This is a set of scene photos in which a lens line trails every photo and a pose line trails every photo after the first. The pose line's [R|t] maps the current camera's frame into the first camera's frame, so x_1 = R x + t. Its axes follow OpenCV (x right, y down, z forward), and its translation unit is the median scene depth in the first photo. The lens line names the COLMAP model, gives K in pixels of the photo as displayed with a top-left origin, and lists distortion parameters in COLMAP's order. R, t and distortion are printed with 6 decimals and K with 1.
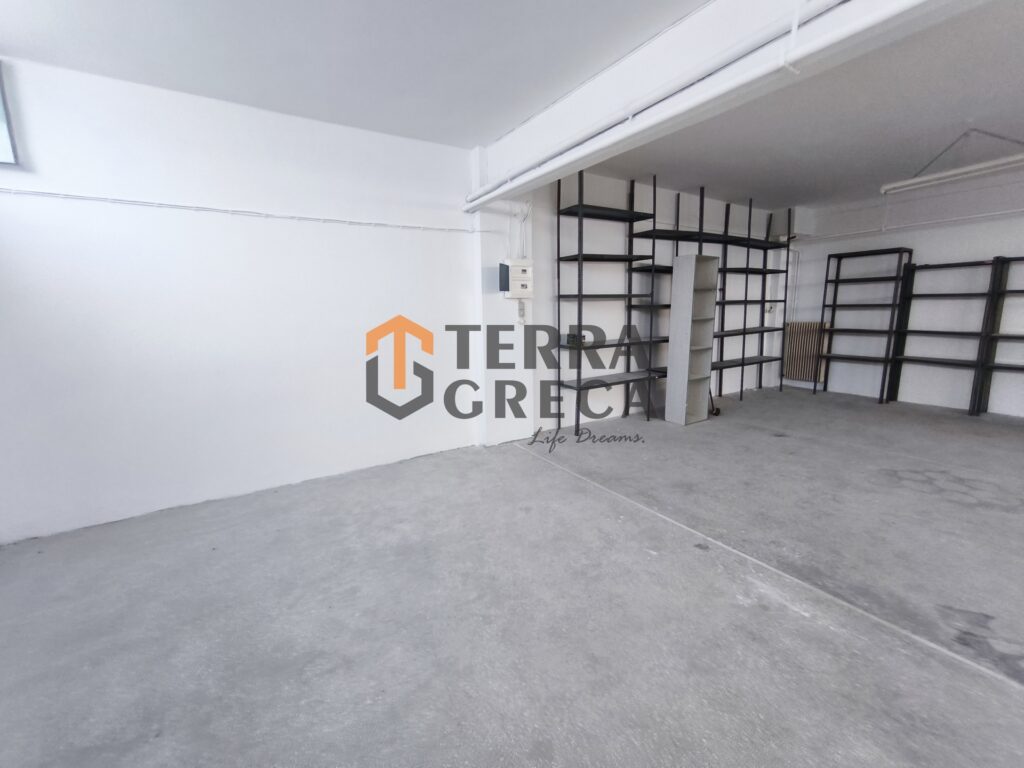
lens RADIAL K [[428.8, 0, 514.8], [0, 428.8, 384.3], [0, 0, 1]] dist [-0.002195, 0.000252]
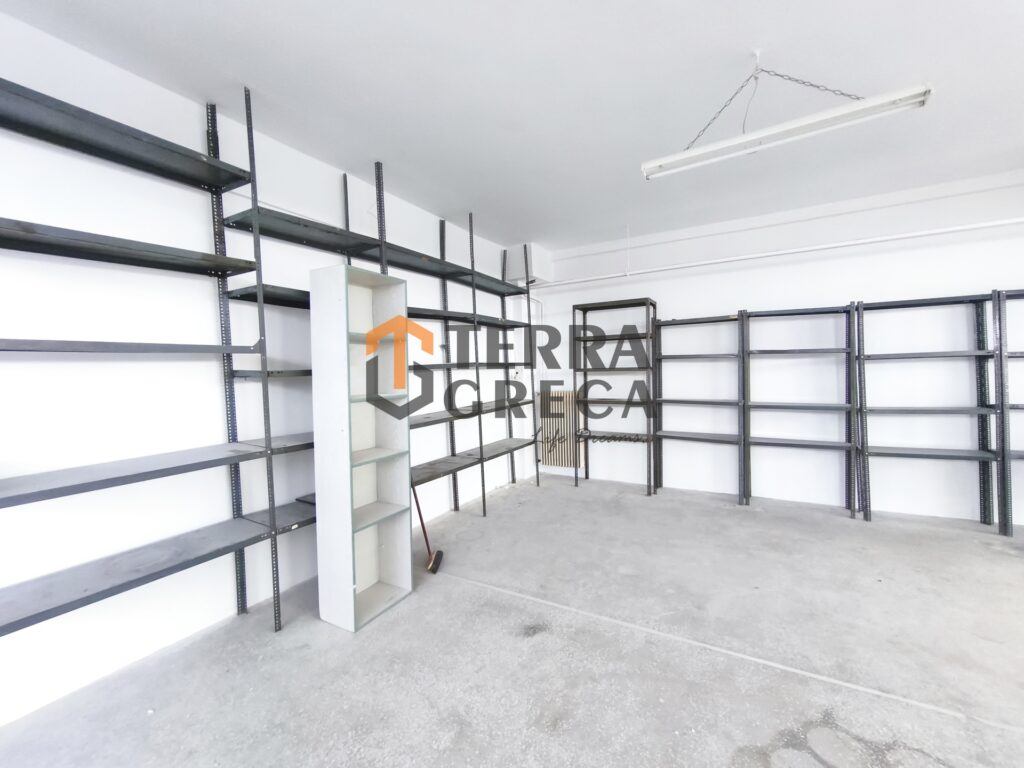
lens RADIAL K [[428.8, 0, 514.8], [0, 428.8, 384.3], [0, 0, 1]] dist [-0.002195, 0.000252]
pose [[0.883453, -0.020071, 0.468090, 0.355115], [0.088056, 0.988391, -0.123813, -0.095419], [-0.460171, 0.150601, 0.874964, 0.508150]]
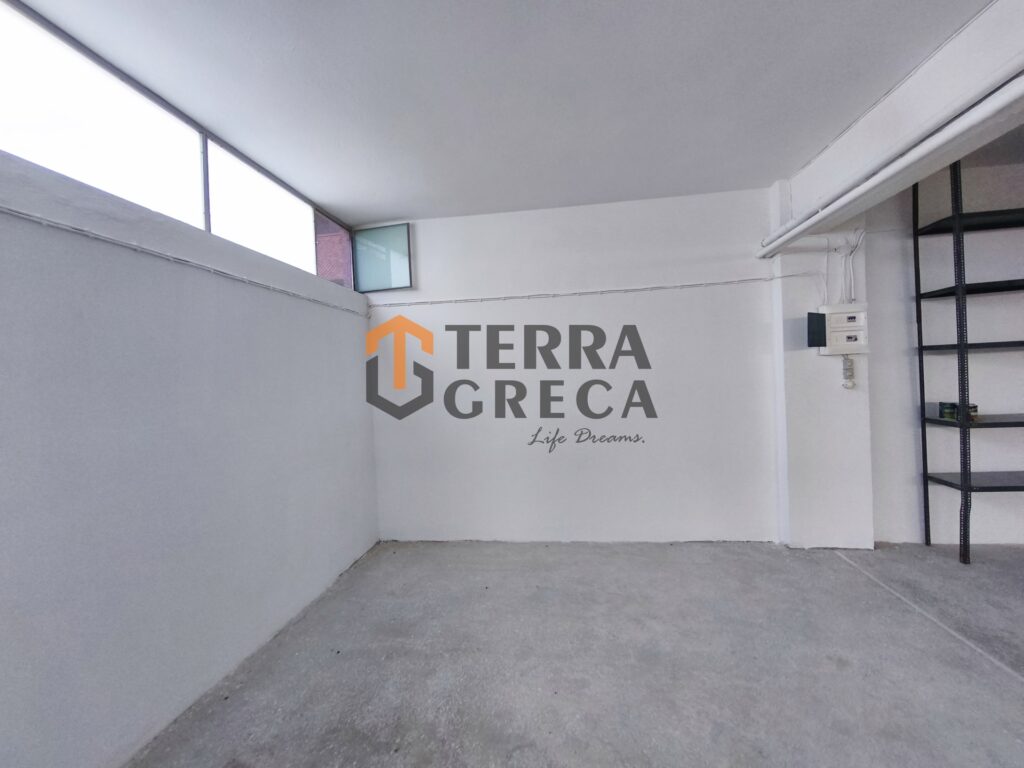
lens RADIAL K [[428.8, 0, 514.8], [0, 428.8, 384.3], [0, 0, 1]] dist [-0.002195, 0.000252]
pose [[0.761902, -0.005519, -0.647669, 0.058196], [-0.084165, 0.990641, -0.107451, -0.020769], [0.642201, 0.136379, 0.754307, 0.075377]]
